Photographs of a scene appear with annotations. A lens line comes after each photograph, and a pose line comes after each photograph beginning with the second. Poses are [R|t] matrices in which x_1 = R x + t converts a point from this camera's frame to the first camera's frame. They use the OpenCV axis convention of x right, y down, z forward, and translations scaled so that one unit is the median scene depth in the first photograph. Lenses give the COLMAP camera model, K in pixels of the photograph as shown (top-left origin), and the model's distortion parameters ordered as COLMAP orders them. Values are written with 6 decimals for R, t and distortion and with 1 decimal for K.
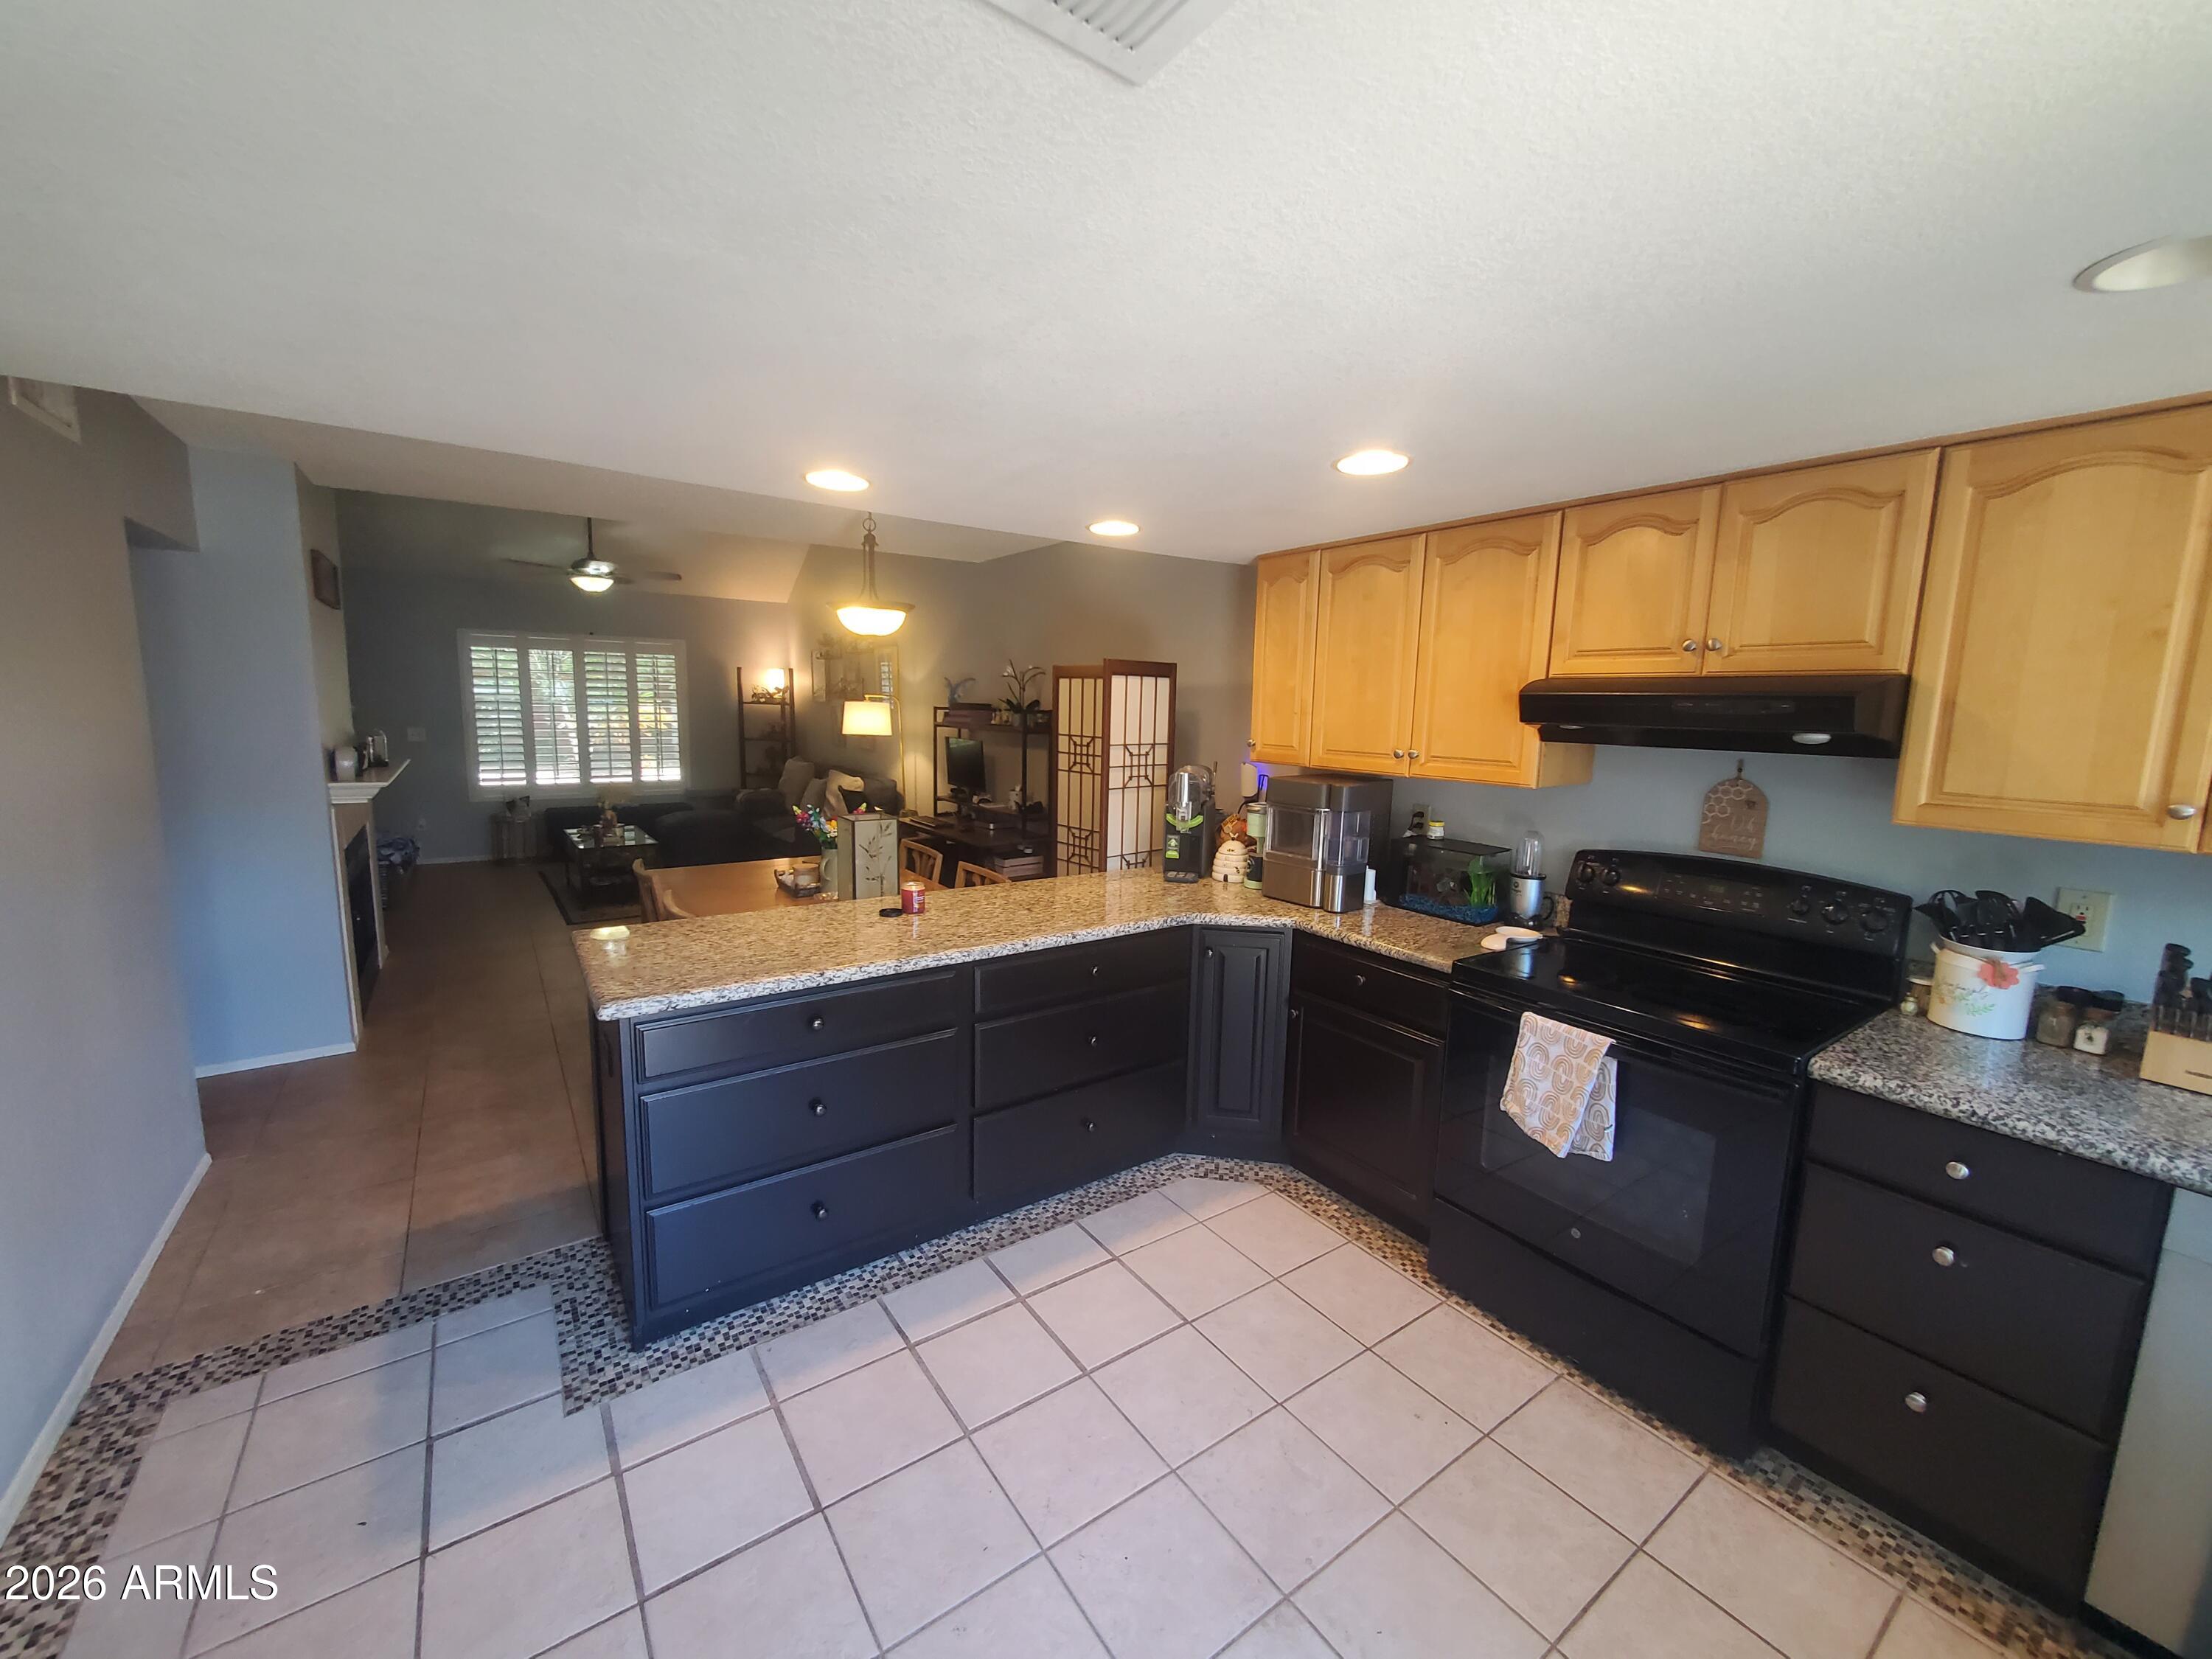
lens RADIAL K [[876.6, 0, 1093.9], [0, 876.6, 825.0], [0, 0, 1]] dist [0.000371, -0.000553]
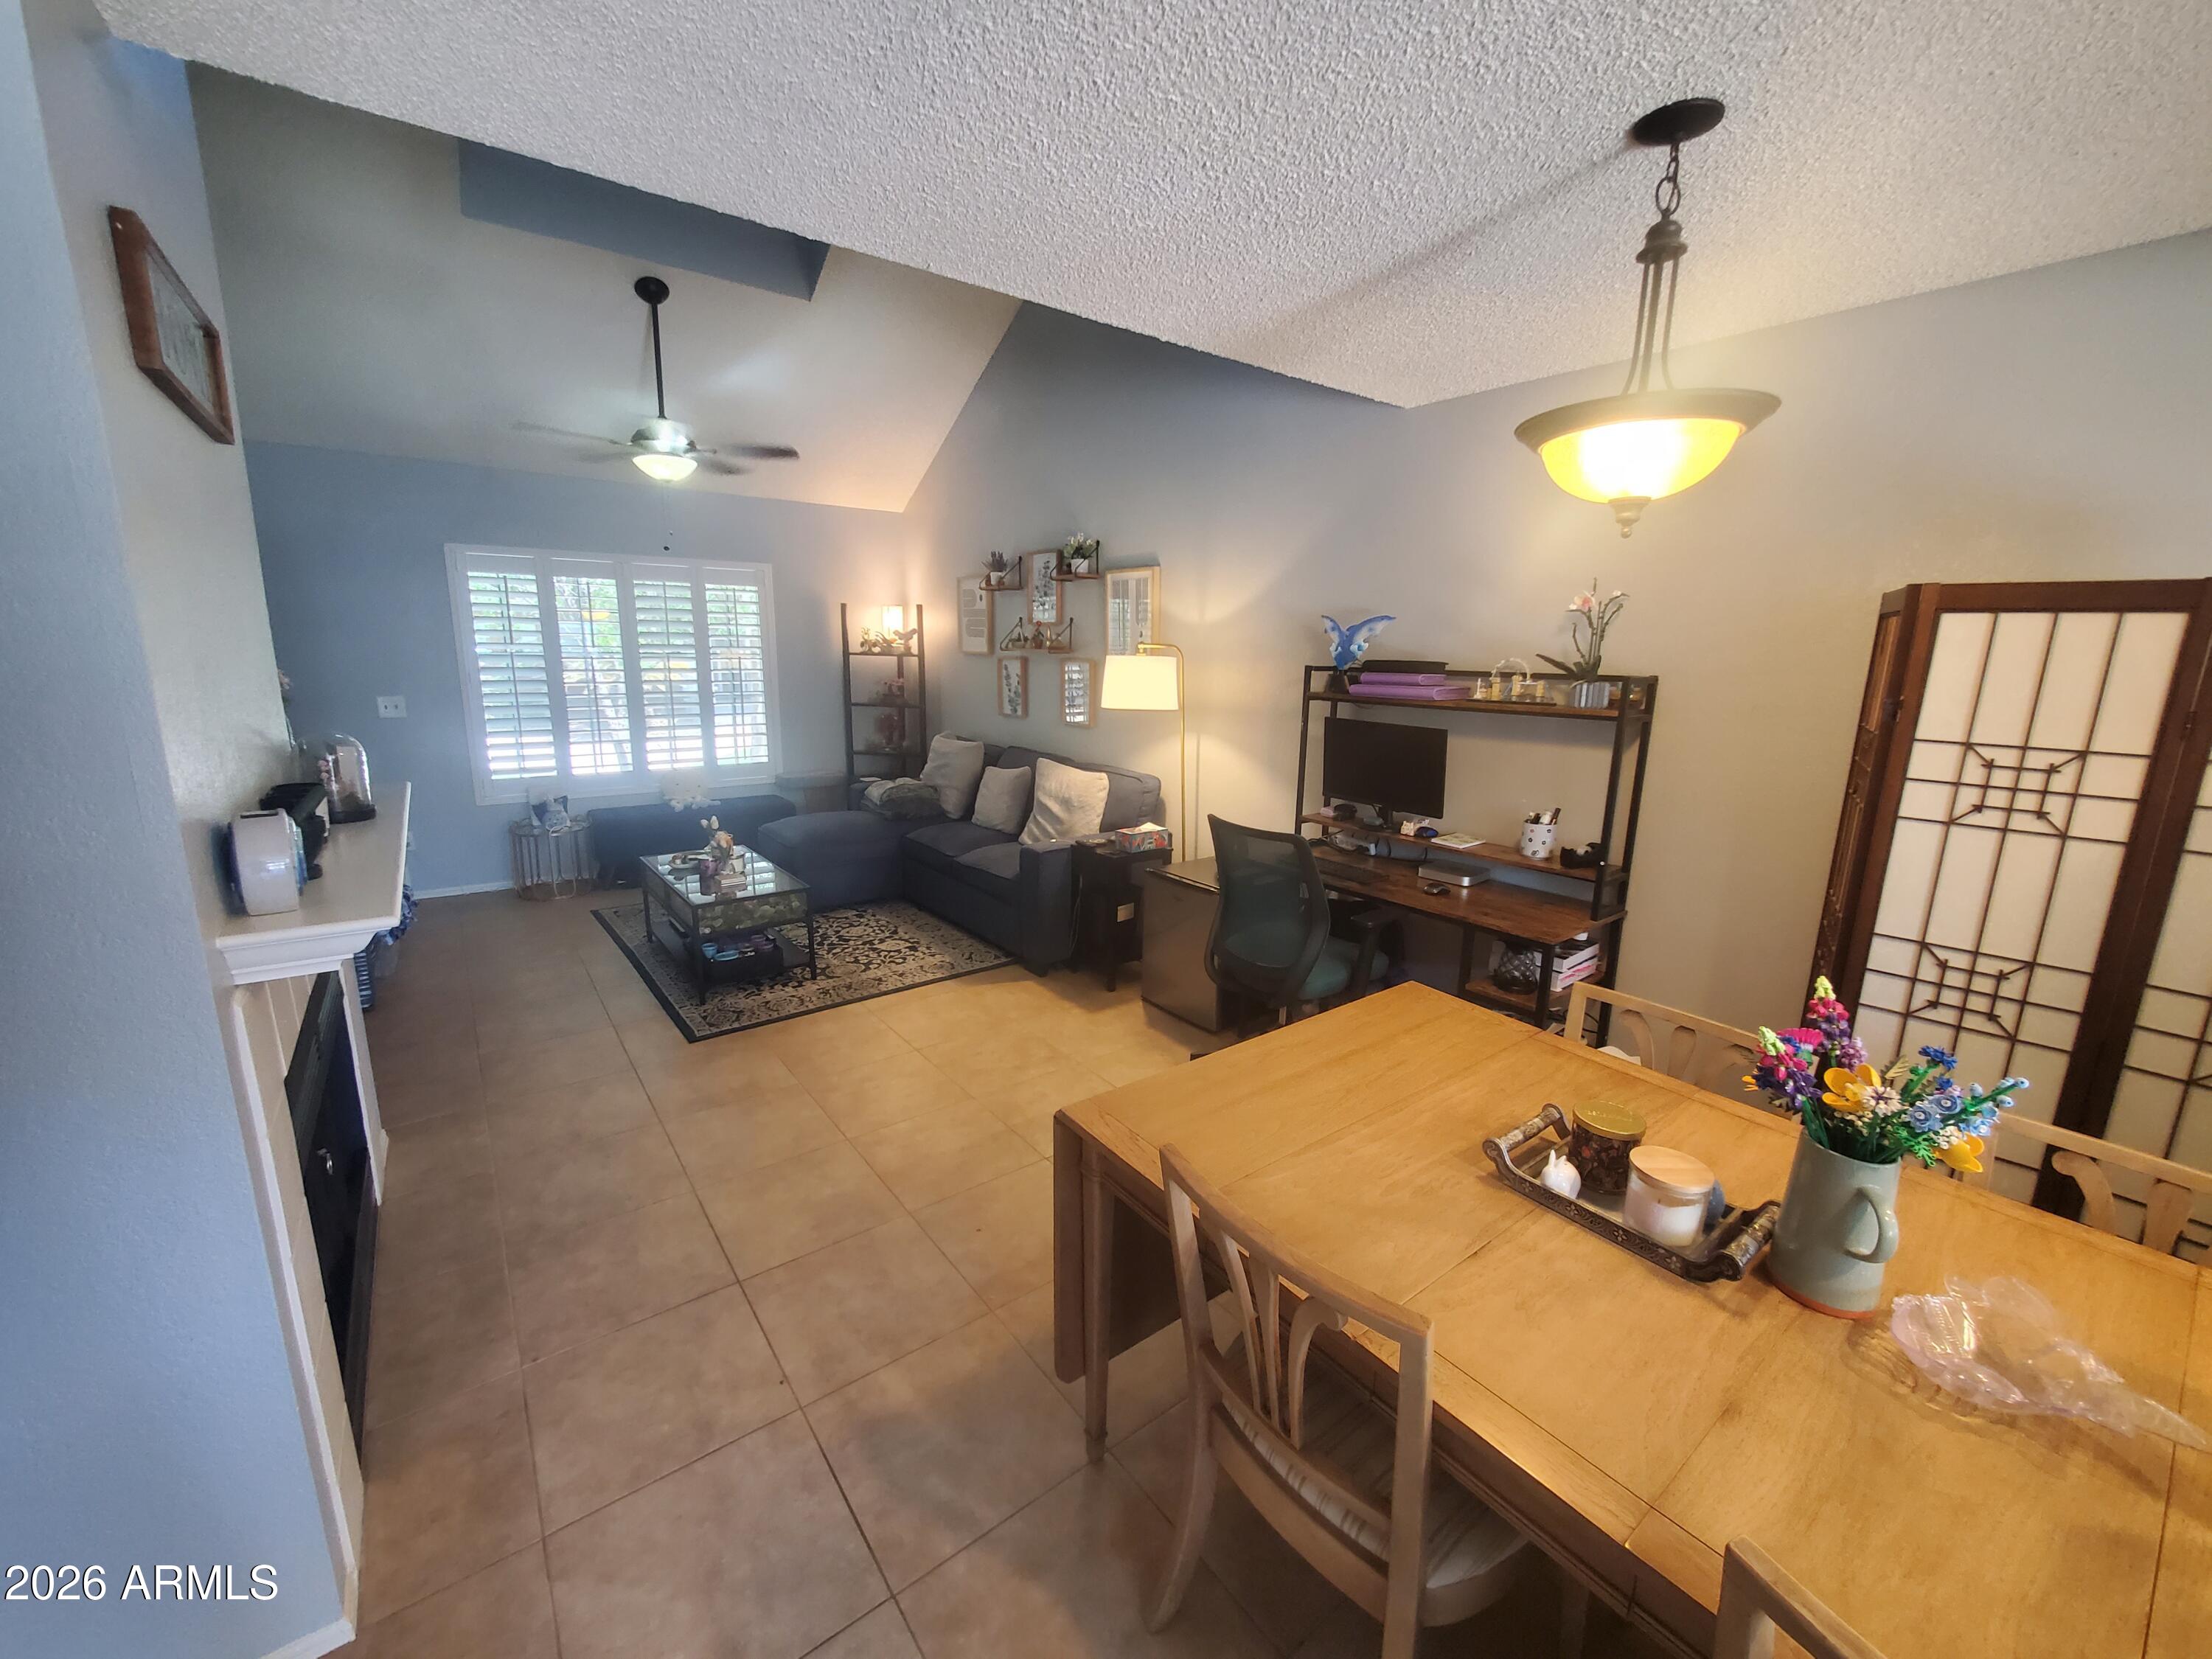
lens RADIAL K [[876.6, 0, 1097.9], [0, 876.6, 832.9], [0, 0, 1]] dist [0.000371, -0.000553]
pose [[0.999351, -0.009841, 0.034640, -0.266283], [0.007340, 0.997406, 0.071601, -0.051354], [-0.035255, -0.071300, 0.996832, 0.318624]]
